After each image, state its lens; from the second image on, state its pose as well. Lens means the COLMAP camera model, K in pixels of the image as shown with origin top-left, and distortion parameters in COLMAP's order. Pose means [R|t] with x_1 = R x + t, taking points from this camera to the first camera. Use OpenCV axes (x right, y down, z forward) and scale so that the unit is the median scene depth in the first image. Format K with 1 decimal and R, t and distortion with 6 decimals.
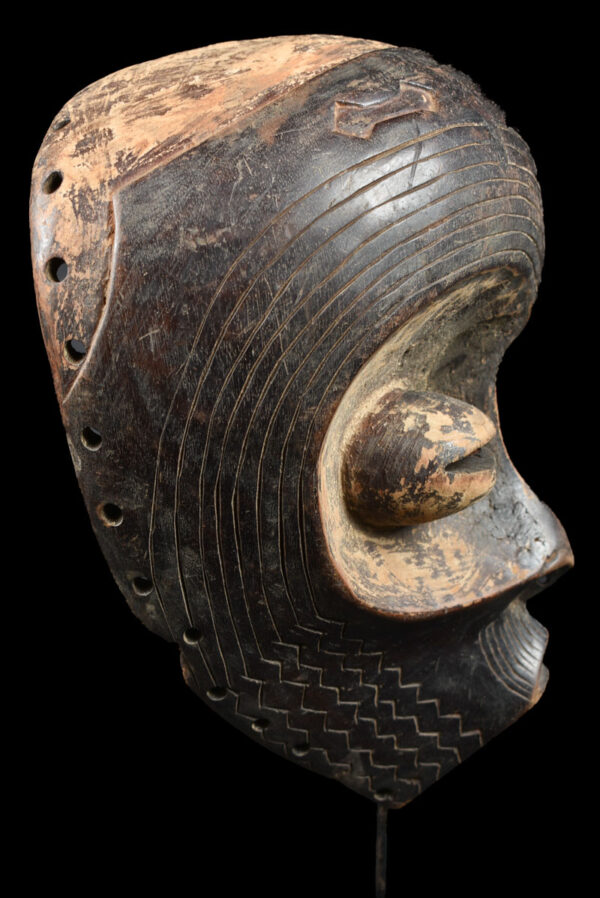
lens RADIAL K [[1345.2, 0, 301.3], [0, 1345.2, 452.2], [0, 0, 1]] dist [-0.026659, 0.000000]
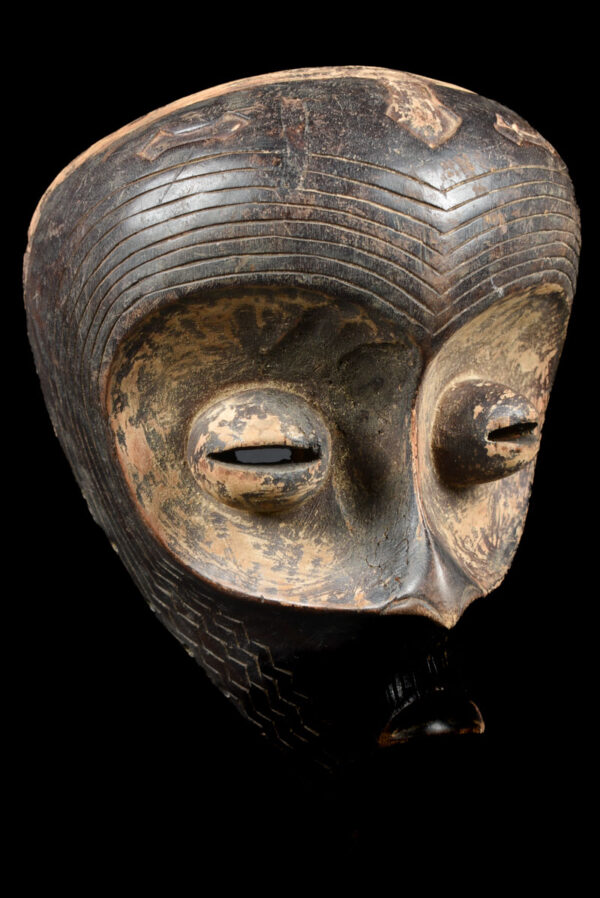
lens RADIAL K [[1471.5, 0, 299.7], [0, 1471.5, 452.5], [0, 0, 1]] dist [0.030098, 0.000000]
pose [[0.441971, 0.205361, -0.873206, 1.206700], [-0.224643, 0.967762, 0.113896, -0.147233], [0.868445, 0.145820, 0.473856, 0.482583]]
